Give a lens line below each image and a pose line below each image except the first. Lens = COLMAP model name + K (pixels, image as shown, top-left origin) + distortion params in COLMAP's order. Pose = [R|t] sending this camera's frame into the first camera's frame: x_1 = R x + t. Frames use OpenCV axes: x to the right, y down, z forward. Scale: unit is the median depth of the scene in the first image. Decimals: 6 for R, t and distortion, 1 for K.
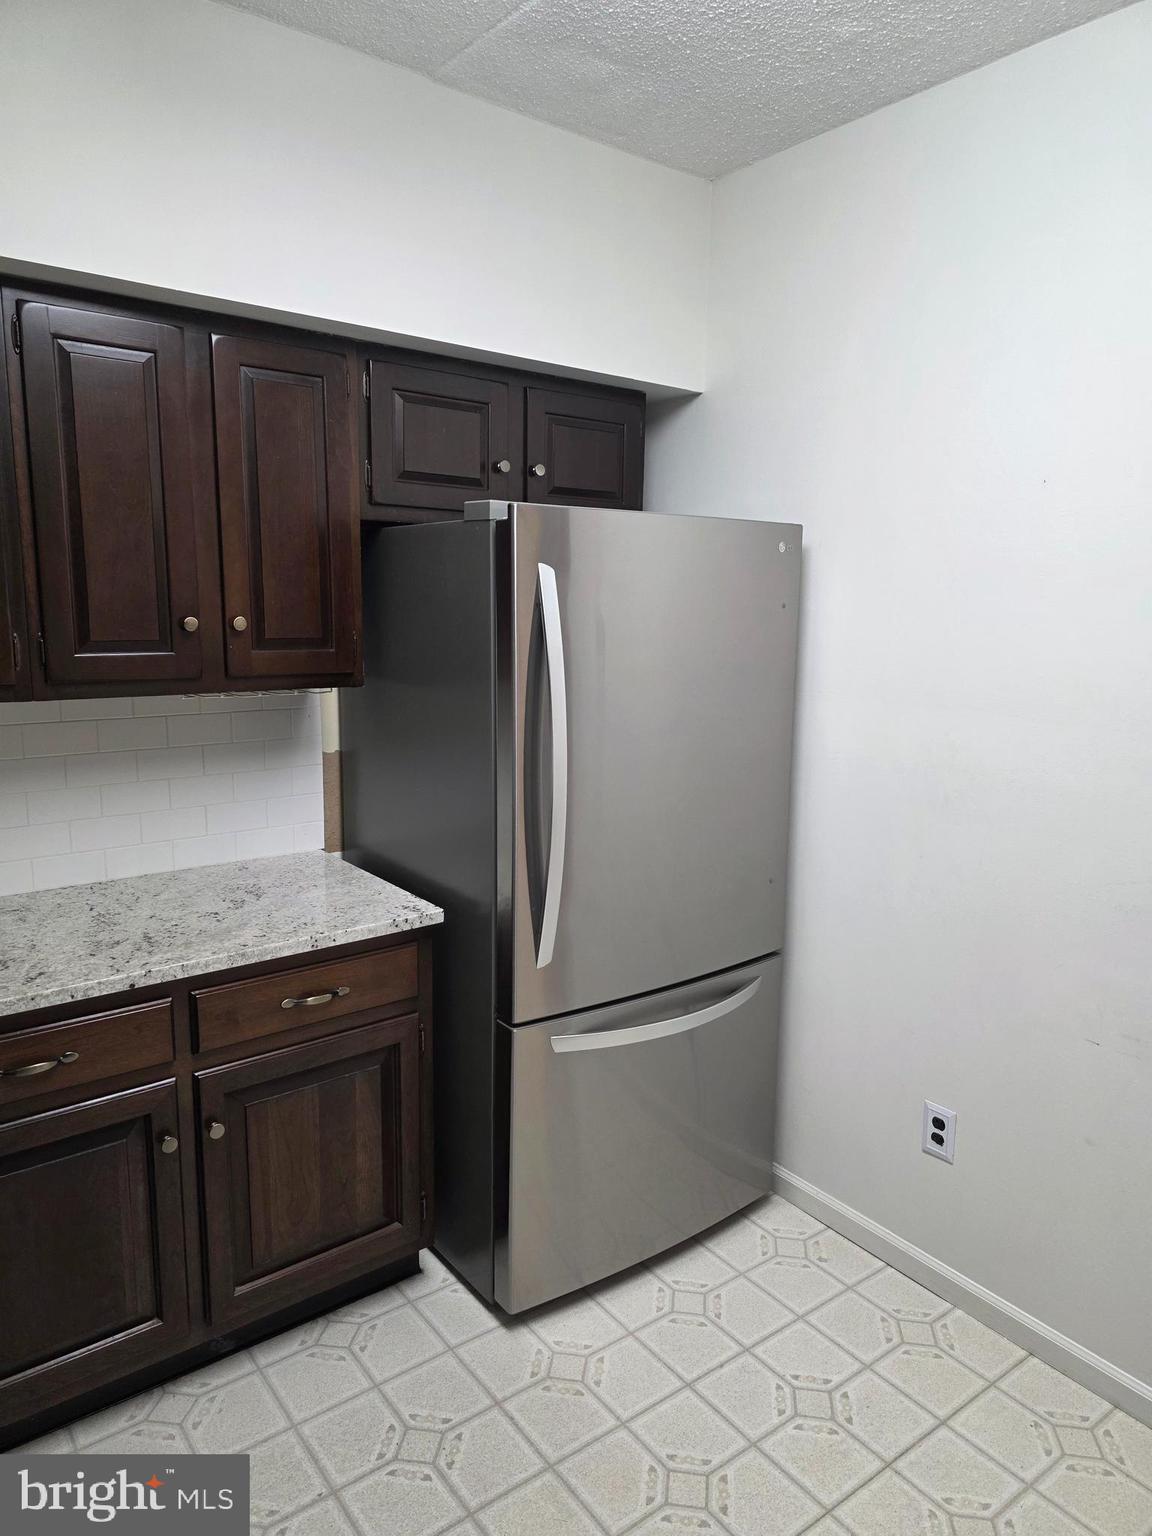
lens RADIAL K [[1038.5, 0, 576.0], [0, 1038.5, 768.0], [0, 0, 1]] dist [0.056335, -0.061177]
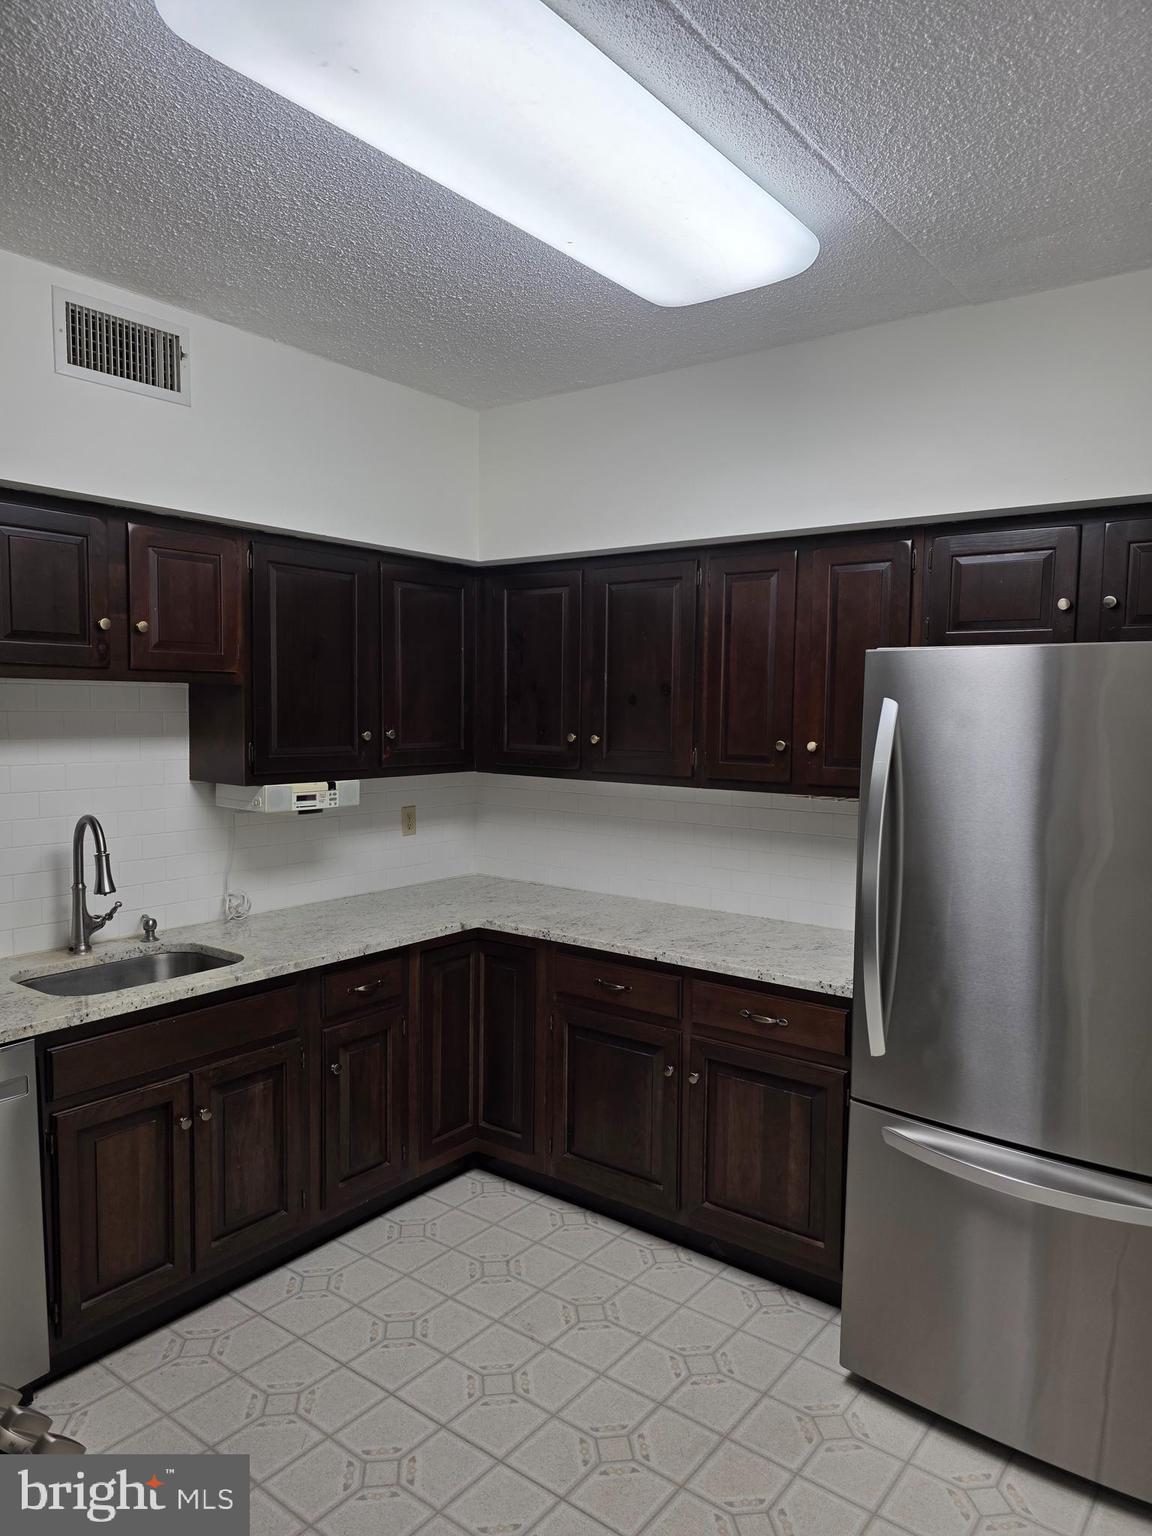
lens RADIAL K [[1038.5, 0, 576.0], [0, 1038.5, 768.0], [0, 0, 1]] dist [0.056335, -0.061177]
pose [[0.251896, 0.051160, -0.966401, 0.952959], [-0.172466, 0.984989, 0.007190, -0.065462], [0.952263, 0.164860, 0.256938, 0.357237]]
